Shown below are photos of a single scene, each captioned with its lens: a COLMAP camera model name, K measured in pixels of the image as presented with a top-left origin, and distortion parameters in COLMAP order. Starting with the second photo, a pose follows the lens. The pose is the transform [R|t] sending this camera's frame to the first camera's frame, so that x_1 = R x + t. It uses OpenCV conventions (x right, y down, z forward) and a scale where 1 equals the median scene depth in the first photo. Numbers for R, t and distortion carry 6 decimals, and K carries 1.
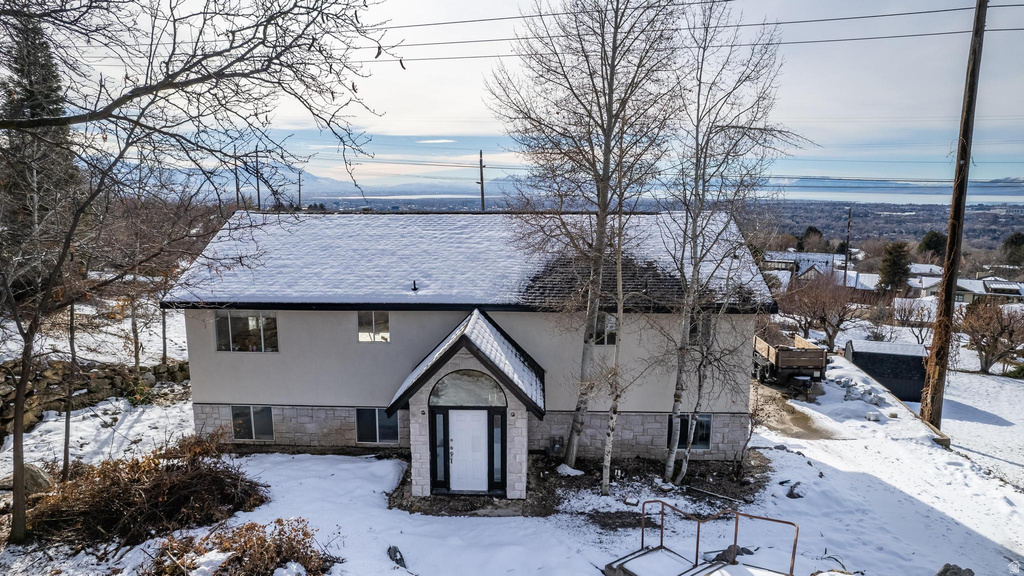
lens RADIAL K [[652.5, 0, 512.0], [0, 652.5, 288.0], [0, 0, 1]] dist [-0.074649, 0.063376]
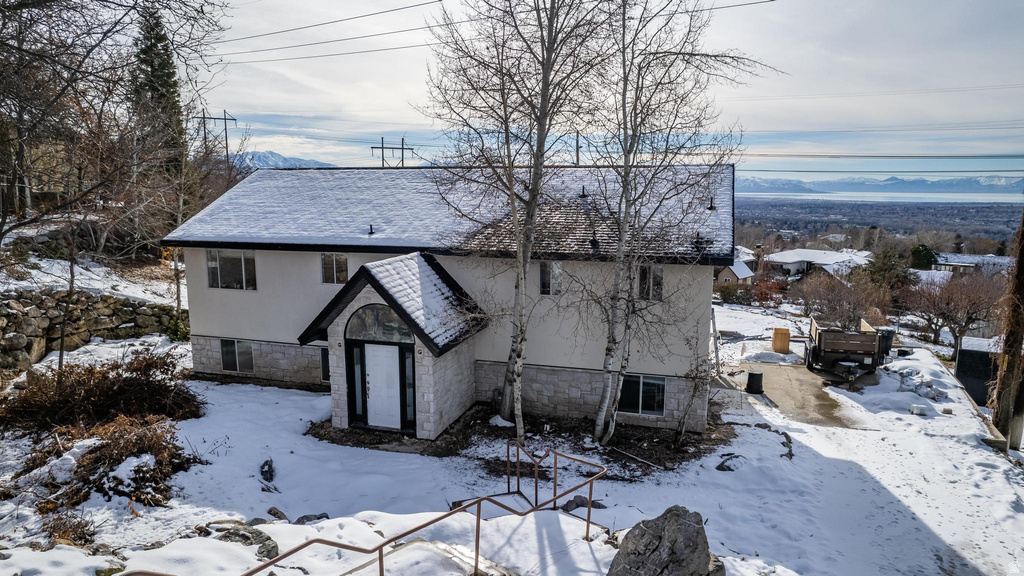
lens RADIAL K [[652.5, 0, 512.0], [0, 652.5, 288.0], [0, 0, 1]] dist [-0.074649, 0.063376]
pose [[0.969502, 0.040332, -0.241742, 0.317011], [-0.039907, 0.999181, 0.006659, 0.072820], [0.241812, 0.003191, 0.970318, 0.062907]]
